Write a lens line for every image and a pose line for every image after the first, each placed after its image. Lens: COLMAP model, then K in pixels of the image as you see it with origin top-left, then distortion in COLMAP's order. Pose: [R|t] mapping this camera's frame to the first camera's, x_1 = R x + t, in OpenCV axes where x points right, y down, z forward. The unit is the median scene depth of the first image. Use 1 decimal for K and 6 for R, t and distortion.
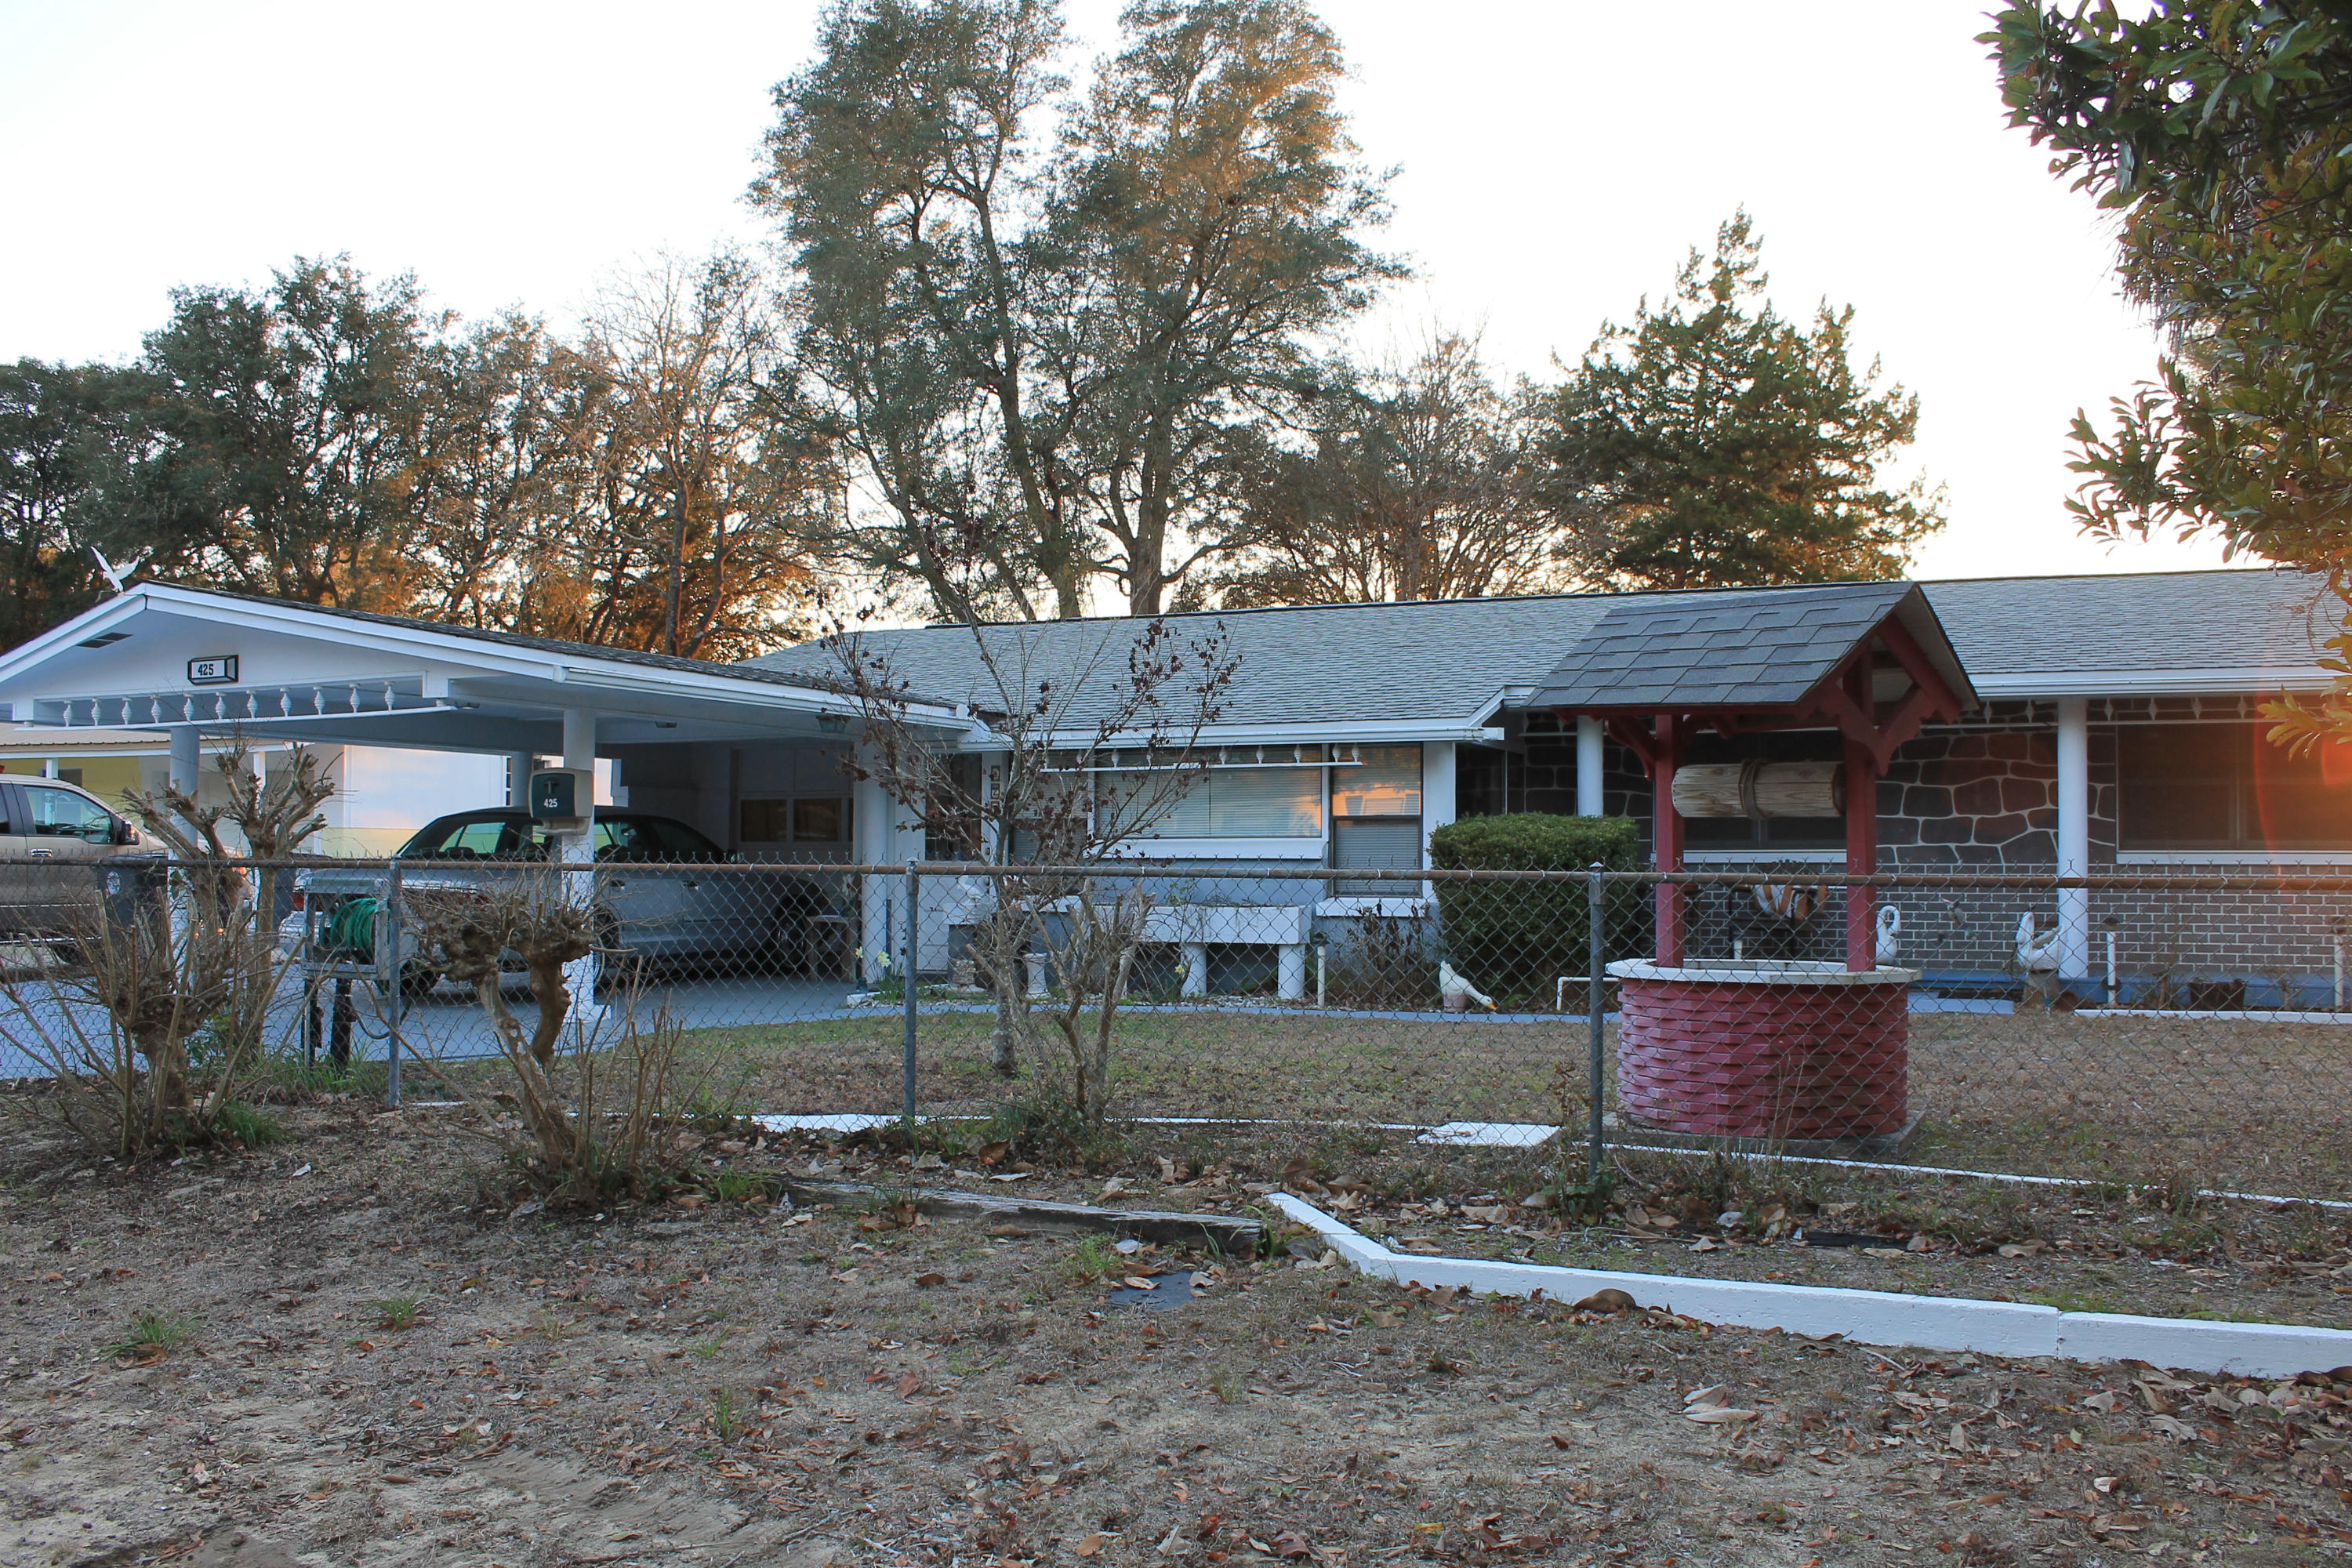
lens RADIAL K [[2021.4, 0, 1218.5], [0, 2021.4, 828.4], [0, 0, 1]] dist [-0.163404, 0.127799]
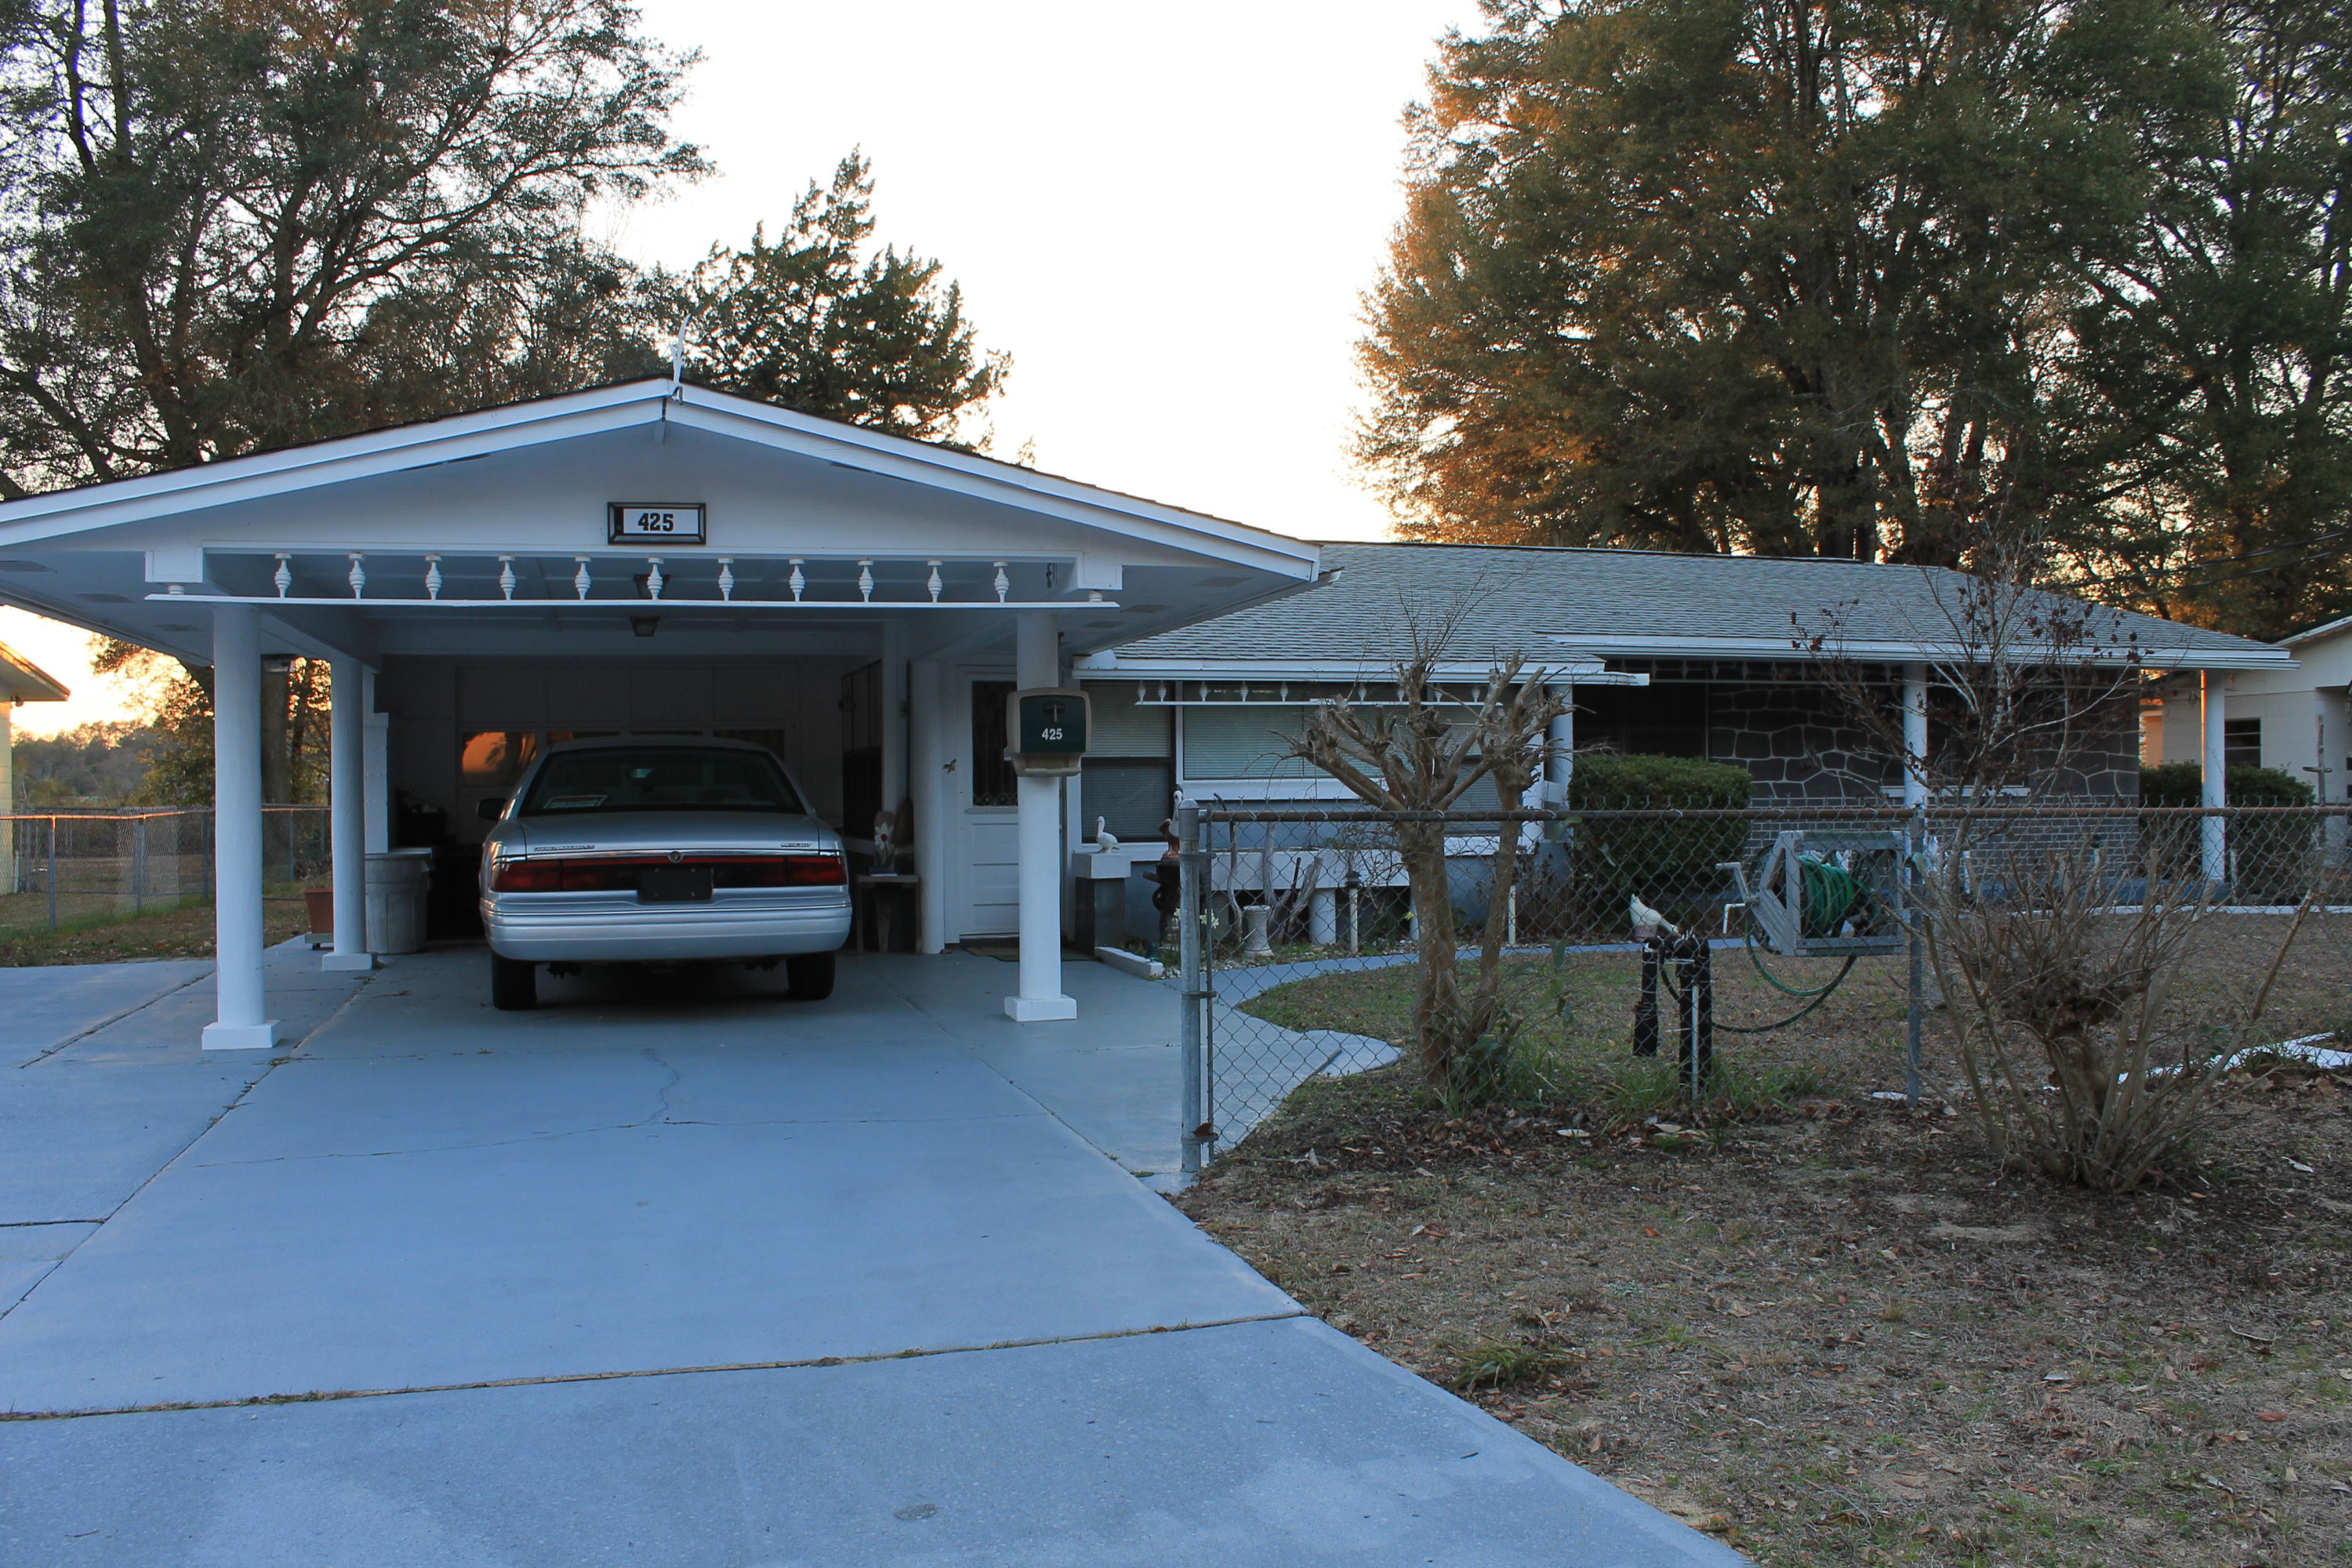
lens RADIAL K [[2021.4, 0, 1218.5], [0, 2021.4, 828.4], [0, 0, 1]] dist [-0.163404, 0.127799]
pose [[0.758420, -0.020446, 0.651445, -0.657170], [0.002739, 0.999599, 0.028185, 0.001313], [-0.651760, -0.019592, 0.758172, 0.309518]]
